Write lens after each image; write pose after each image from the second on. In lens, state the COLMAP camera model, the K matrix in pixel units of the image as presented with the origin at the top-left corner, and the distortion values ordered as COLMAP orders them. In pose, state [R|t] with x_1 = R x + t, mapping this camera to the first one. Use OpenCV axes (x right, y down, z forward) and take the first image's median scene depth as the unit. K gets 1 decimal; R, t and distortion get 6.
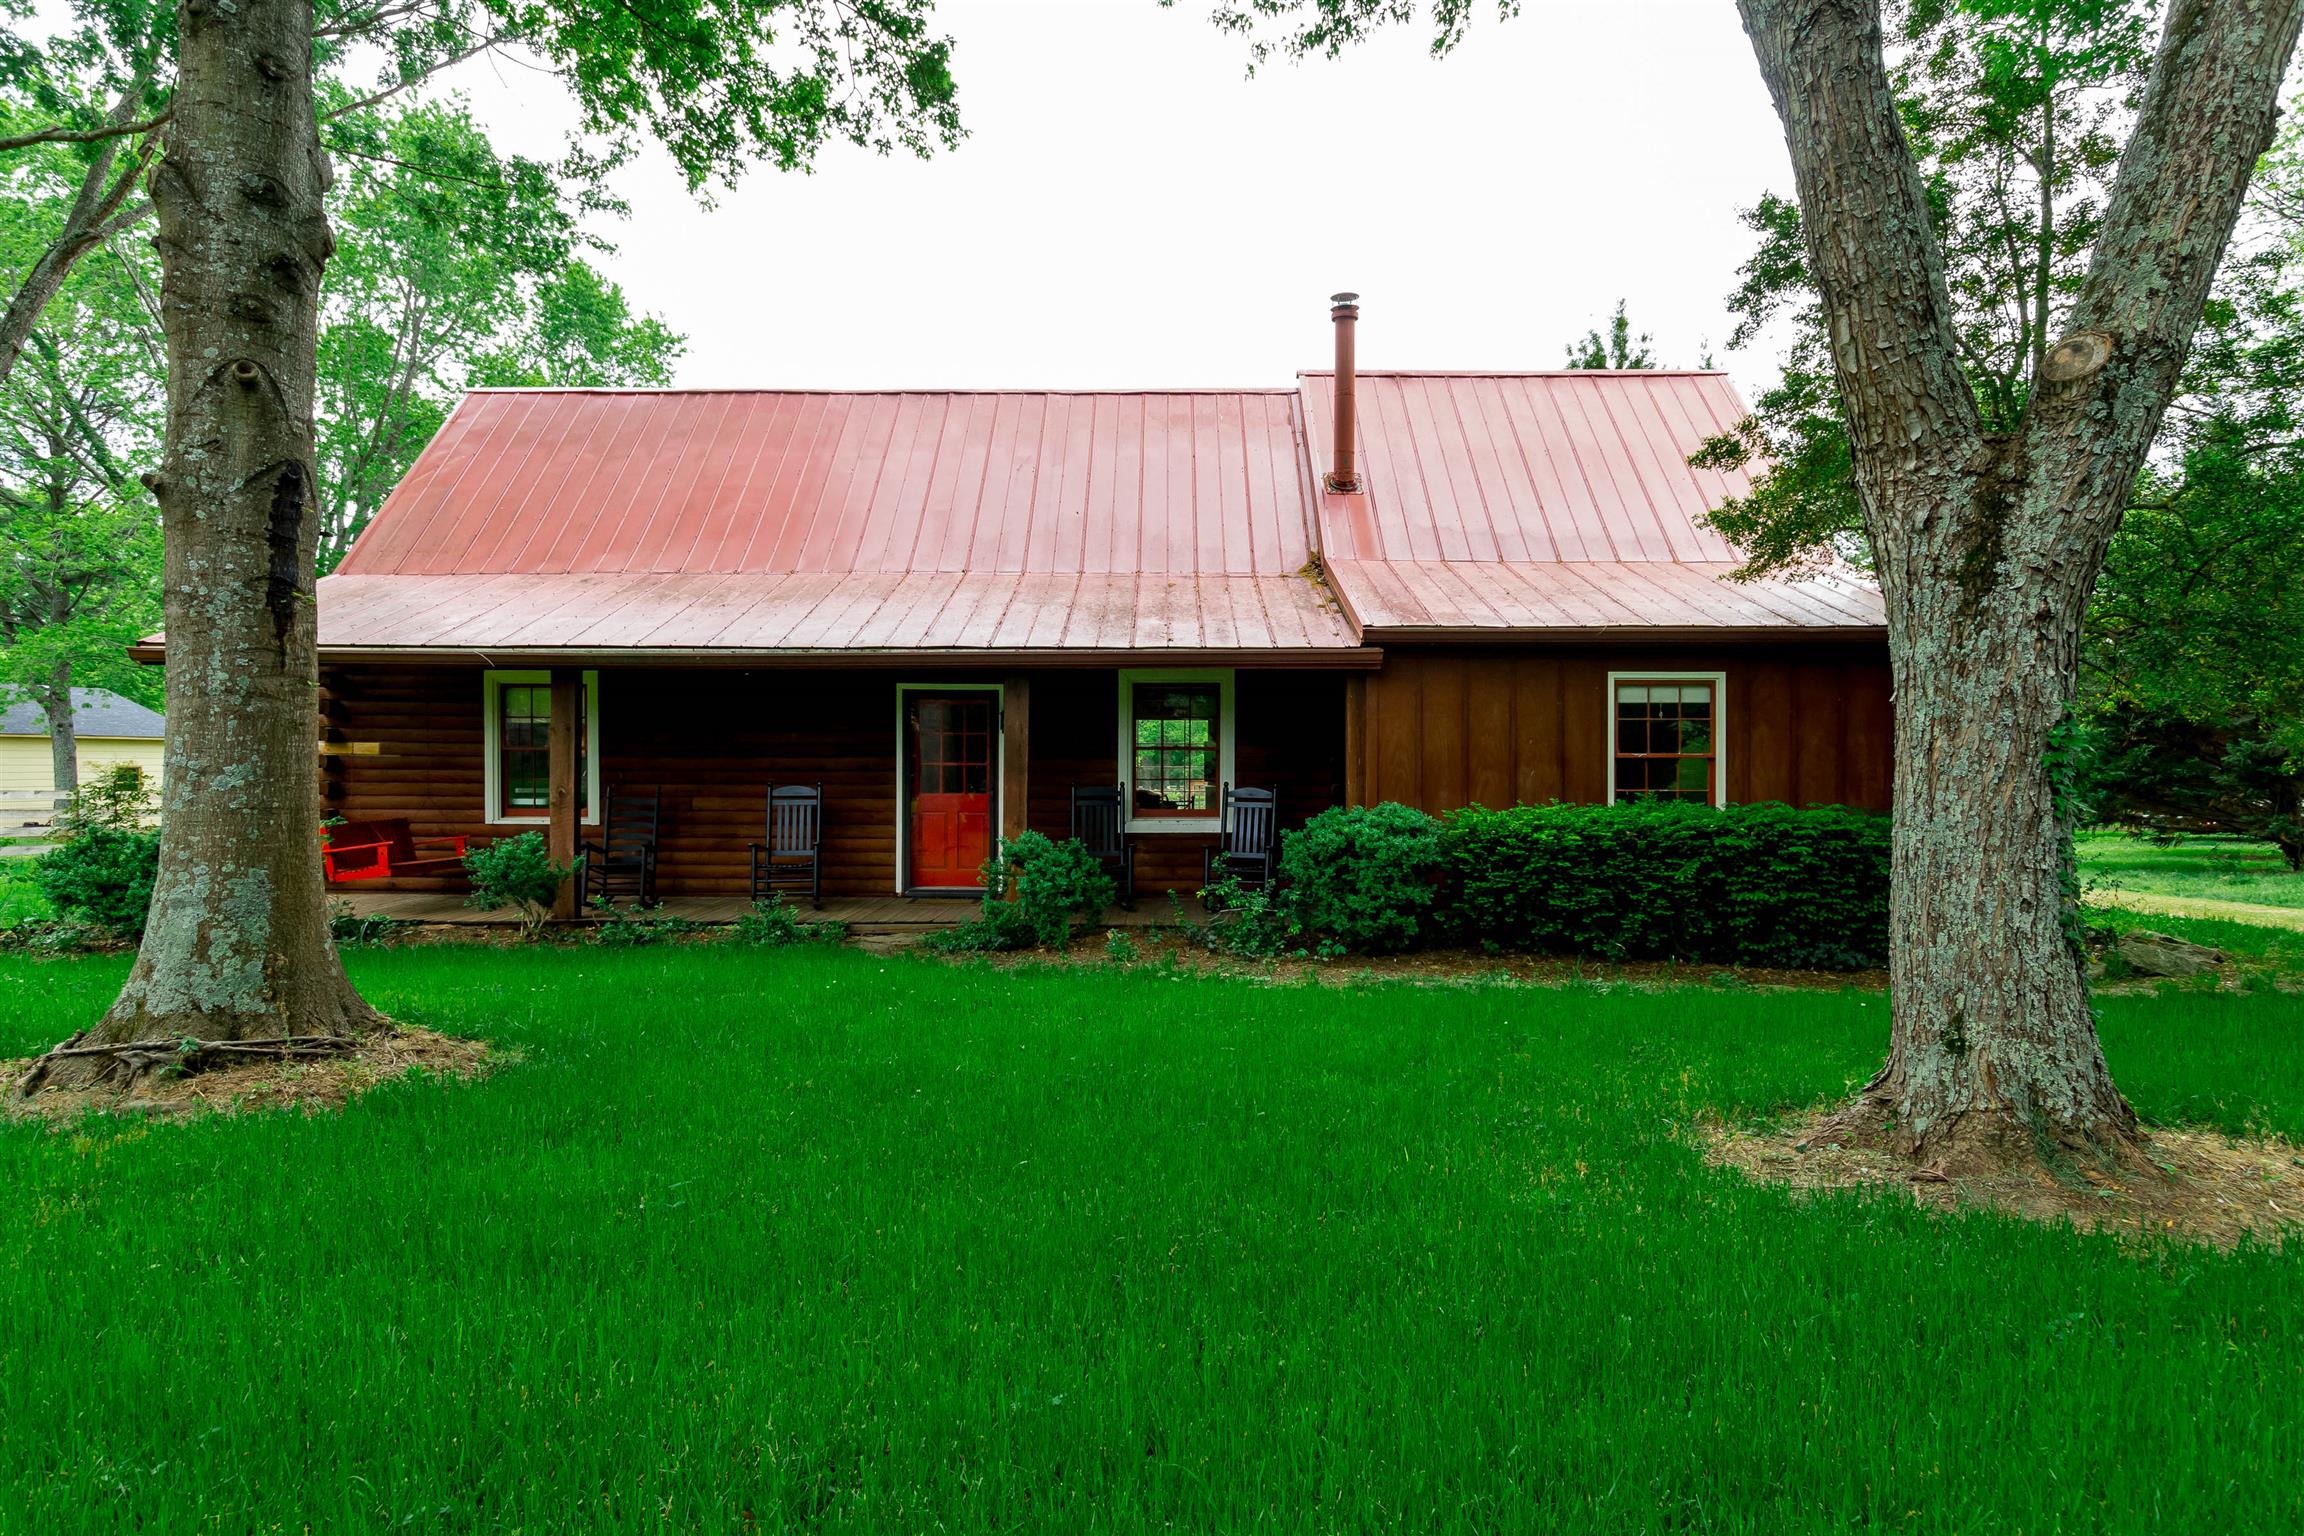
lens RADIAL K [[1184.1, 0, 1152.5], [0, 1184.1, 766.8], [0, 0, 1]] dist [0.007321, -0.003209]
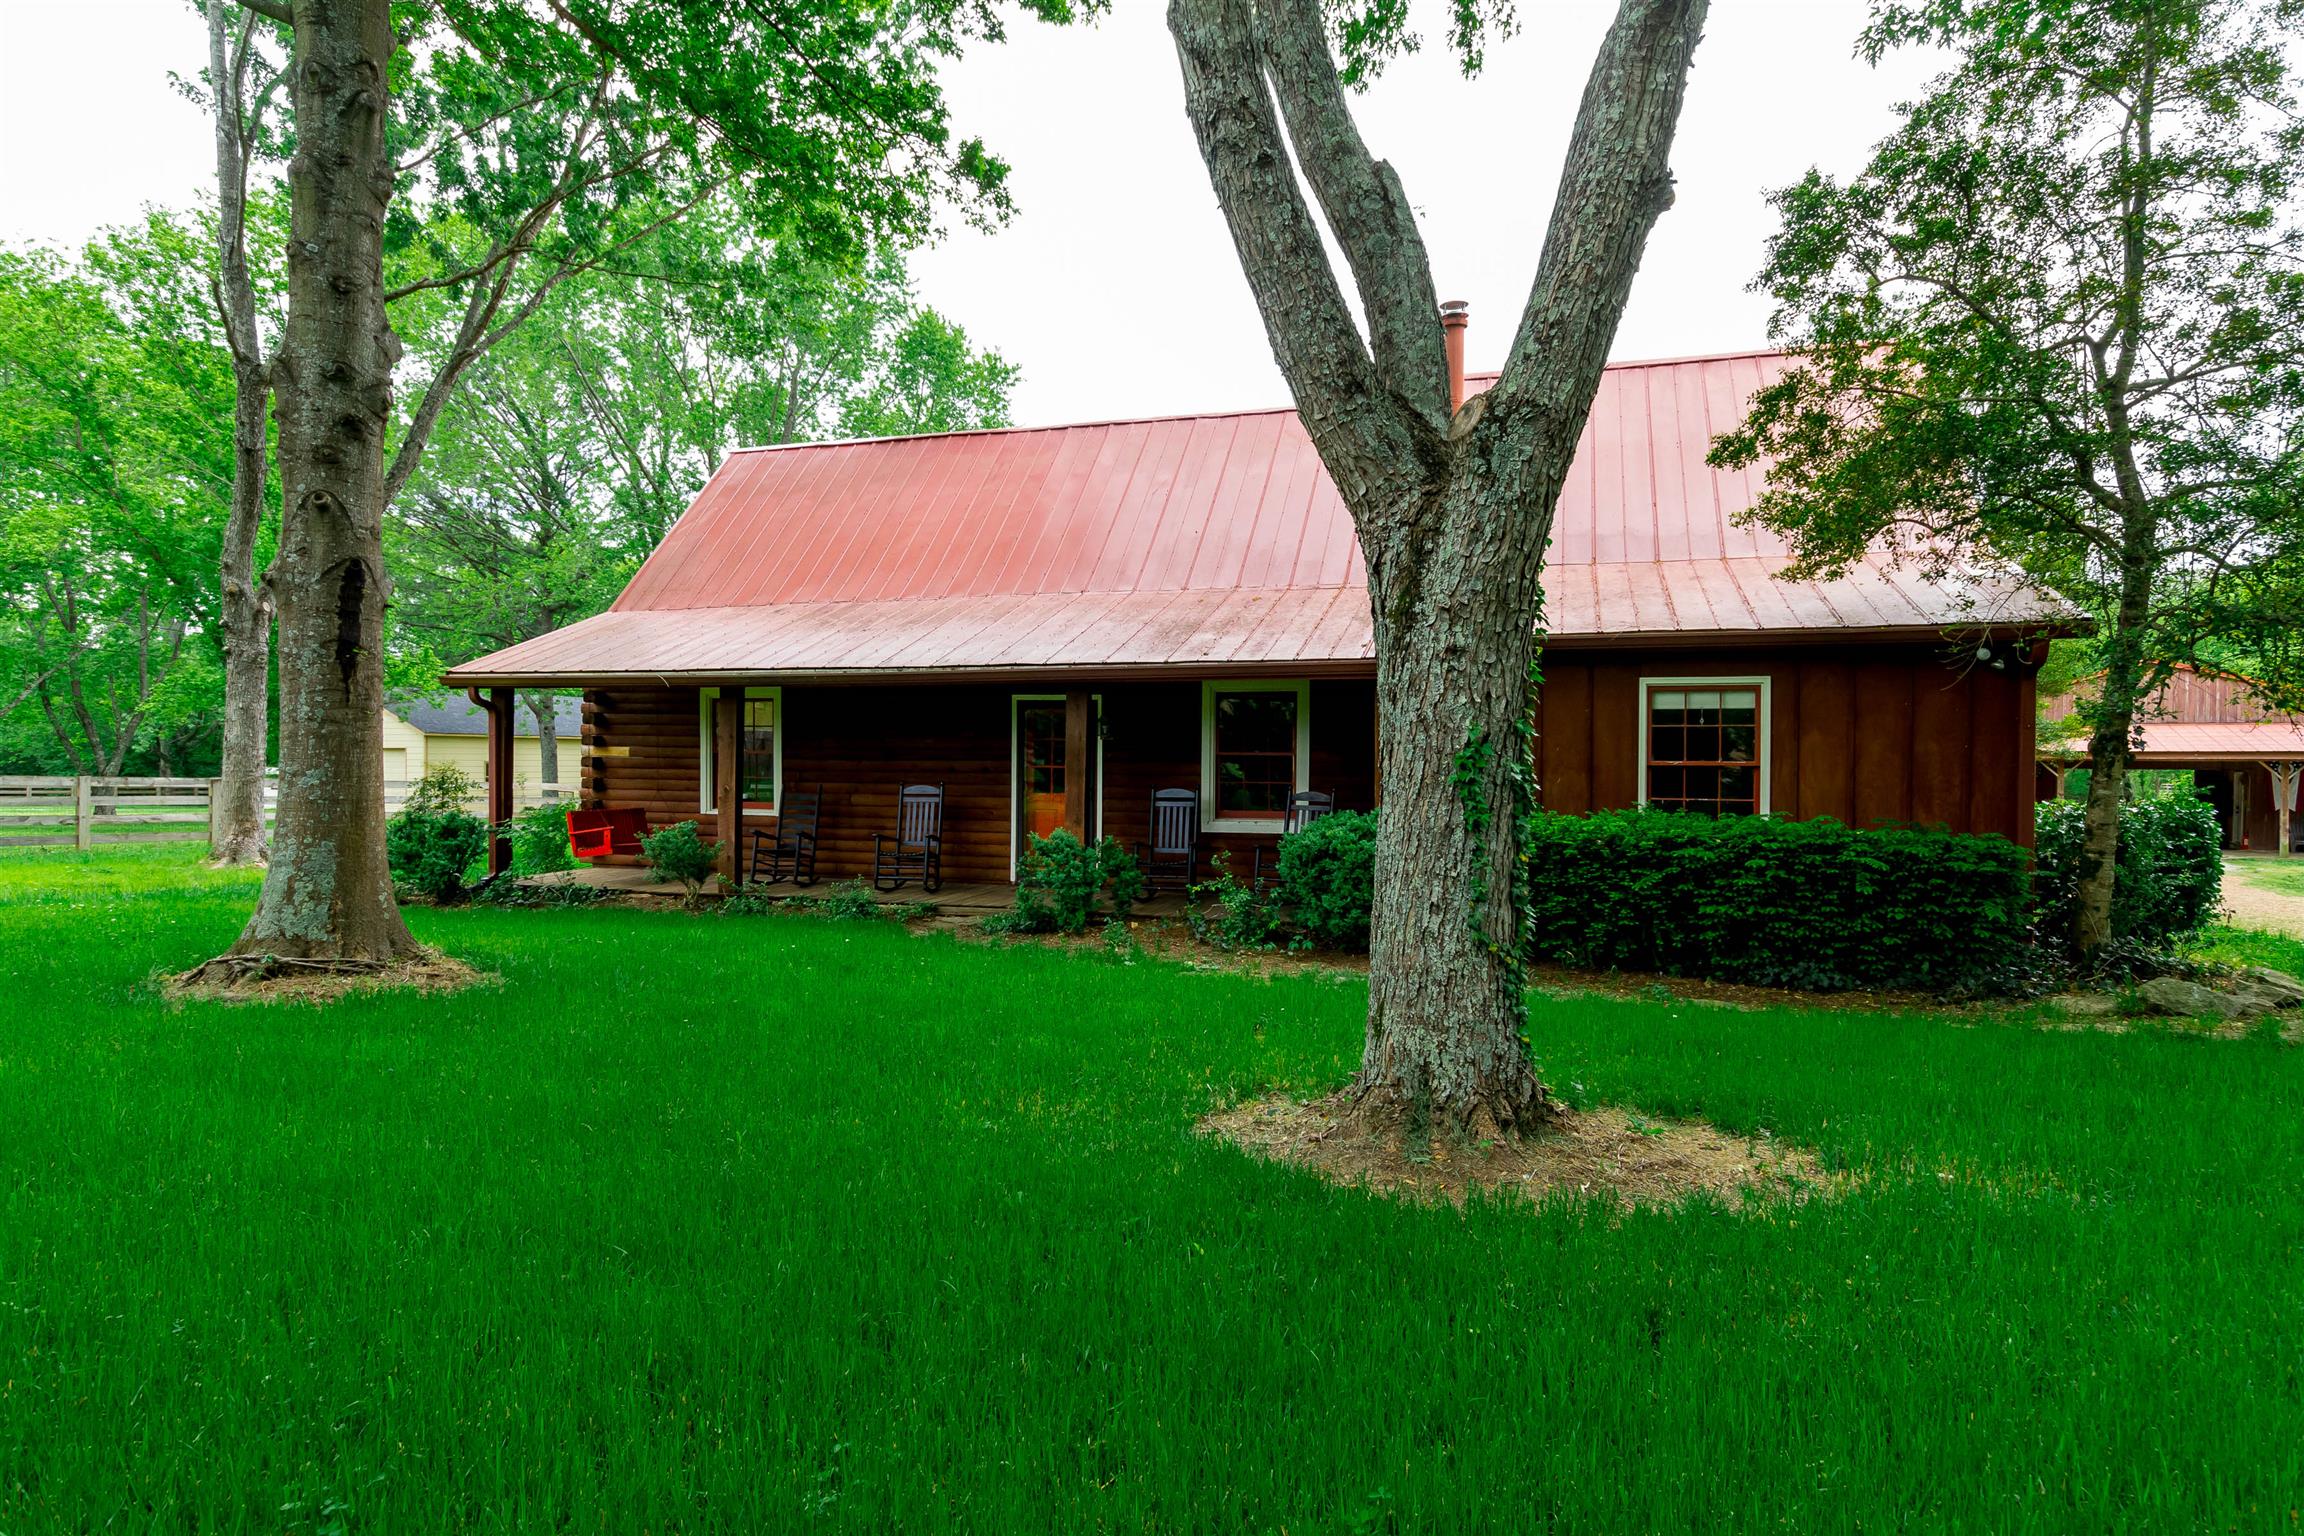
lens RADIAL K [[1184.1, 0, 1156.8], [0, 1184.1, 768.4], [0, 0, 1]] dist [0.007321, -0.003209]
pose [[0.961898, 0.006223, -0.273338, 0.322113], [-0.005665, 0.999980, 0.002830, -0.006944], [0.273350, -0.001174, 0.961914, -0.060990]]
